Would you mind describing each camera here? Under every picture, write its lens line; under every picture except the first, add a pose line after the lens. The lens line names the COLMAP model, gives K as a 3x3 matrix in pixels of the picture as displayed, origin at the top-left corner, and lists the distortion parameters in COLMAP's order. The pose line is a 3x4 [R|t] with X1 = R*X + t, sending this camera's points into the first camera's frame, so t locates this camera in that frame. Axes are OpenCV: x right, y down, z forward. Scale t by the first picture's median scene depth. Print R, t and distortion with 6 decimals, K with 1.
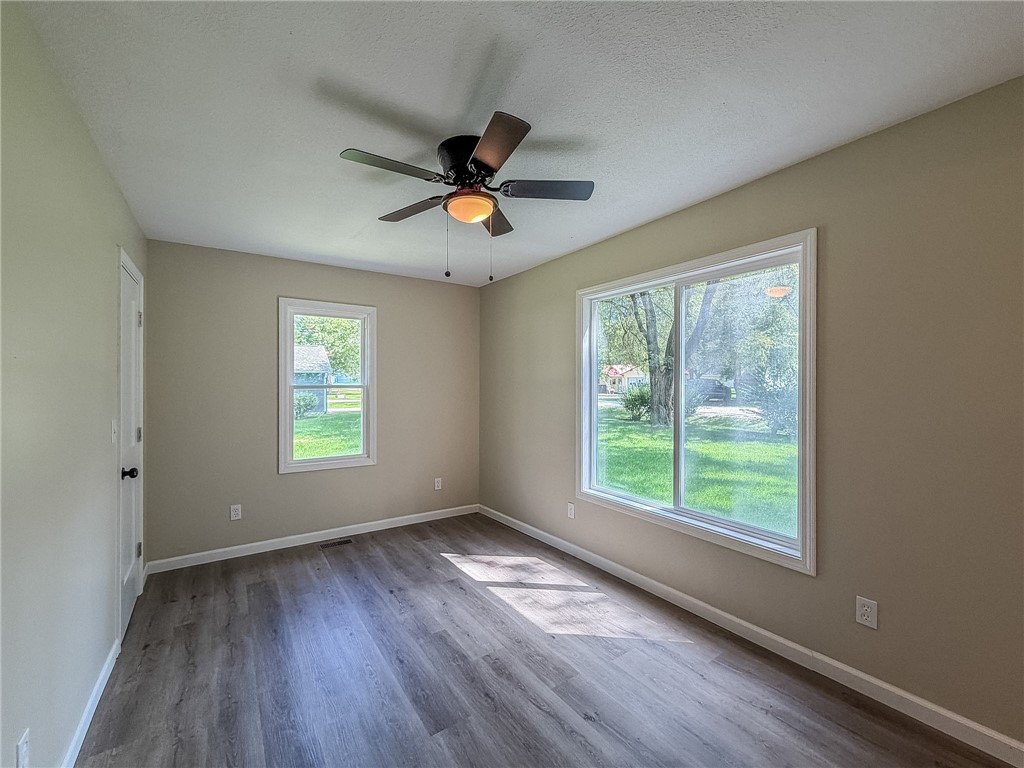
lens RADIAL K [[411.4, 0, 512.2], [0, 411.4, 392.3], [0, 0, 1]] dist [-0.000135, -0.000012]
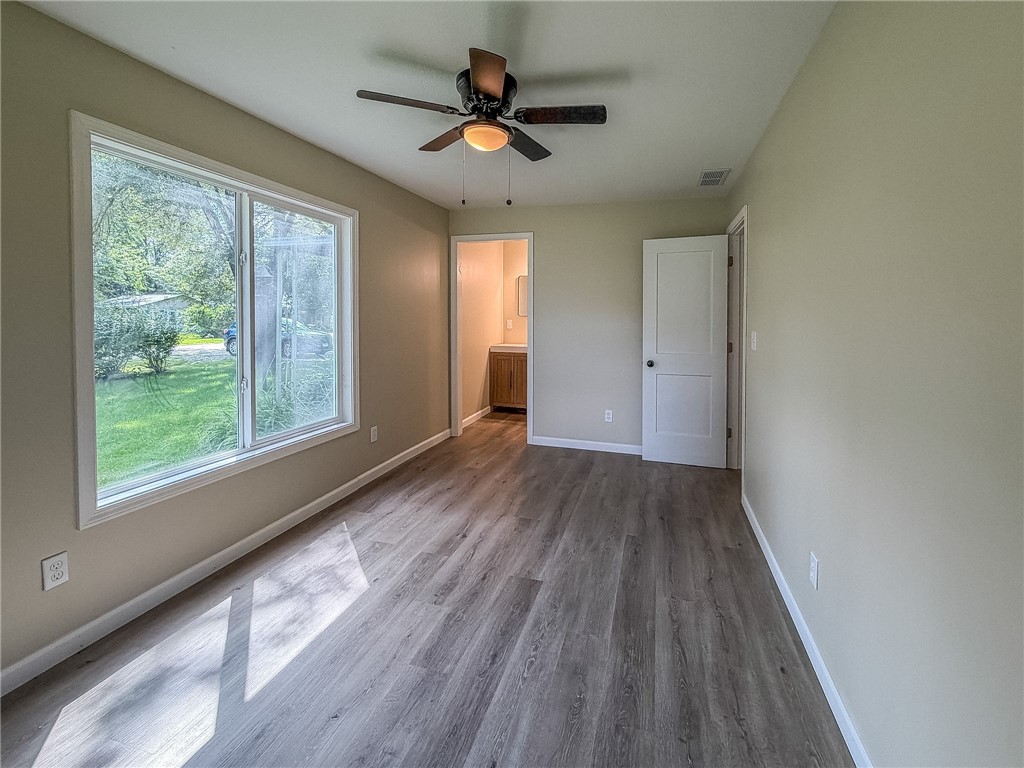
lens RADIAL K [[424.3, 0, 518.1], [0, 424.3, 350.3], [0, 0, 1]] dist [0.001118, 0.000214]
pose [[-0.596283, -0.063630, 0.800249, -0.902218], [0.012819, 0.995972, 0.088745, -0.002600], [-0.802672, 0.063176, -0.593065, 1.394907]]
